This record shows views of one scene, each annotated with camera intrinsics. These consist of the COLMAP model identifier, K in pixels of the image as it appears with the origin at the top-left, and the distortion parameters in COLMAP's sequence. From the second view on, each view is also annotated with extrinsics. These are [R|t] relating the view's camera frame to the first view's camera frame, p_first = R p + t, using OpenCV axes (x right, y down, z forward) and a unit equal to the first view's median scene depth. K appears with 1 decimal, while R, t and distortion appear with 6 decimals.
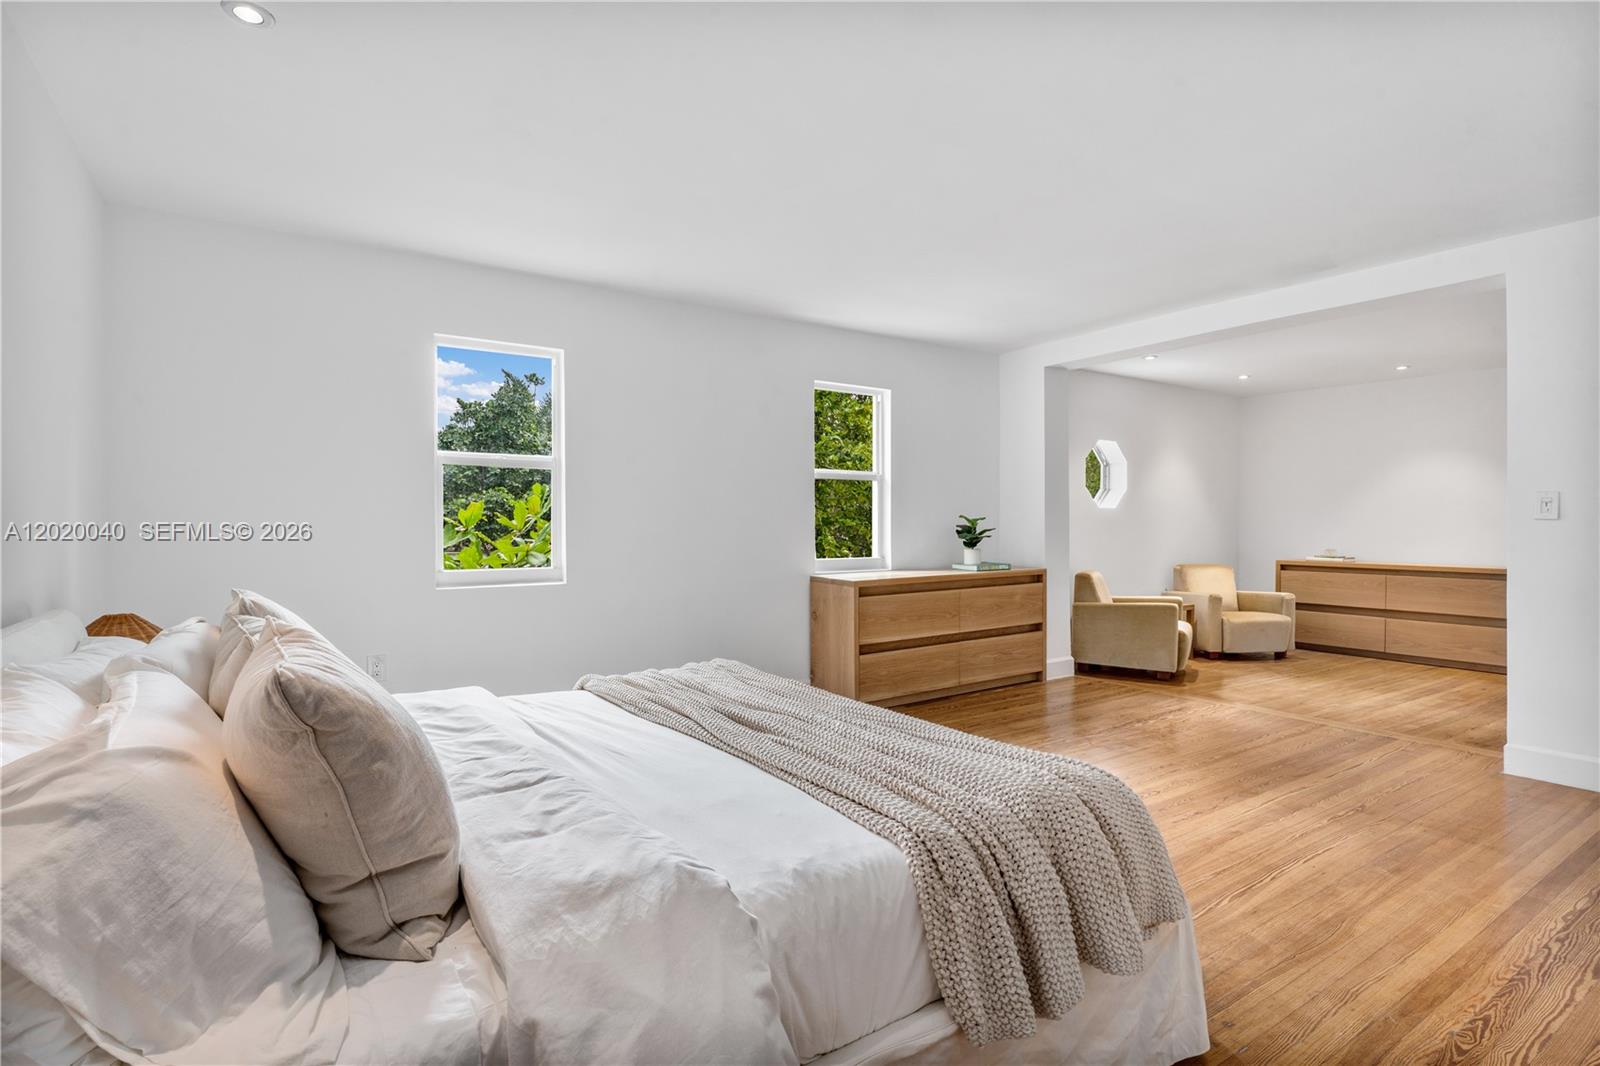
lens RADIAL K [[815.6, 0, 798.7], [0, 815.6, 532.3], [0, 0, 1]] dist [-0.003577, -0.000664]
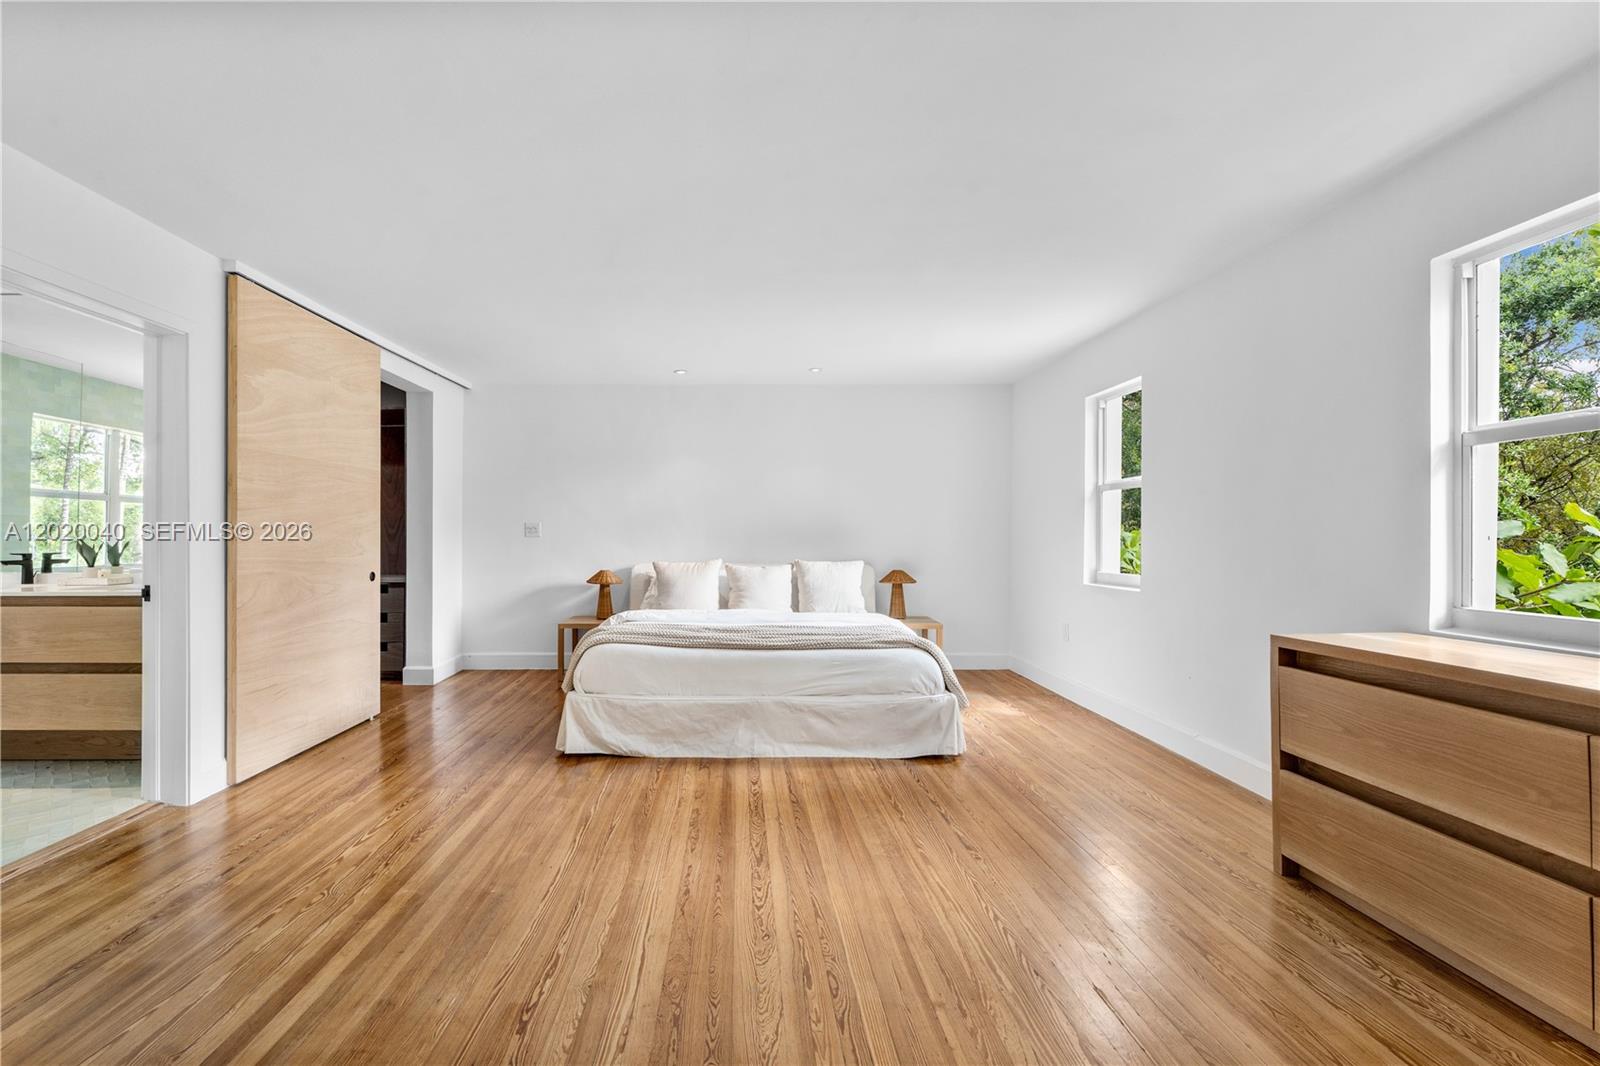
lens RADIAL K [[815.6, 0, 796.1], [0, 815.6, 539.6], [0, 0, 1]] dist [-0.003577, -0.000664]
pose [[-0.566382, 0.000374, -0.824143, 1.129815], [-0.002798, 0.999993, 0.002376, -0.016824], [0.824138, 0.003652, -0.566377, 1.585919]]
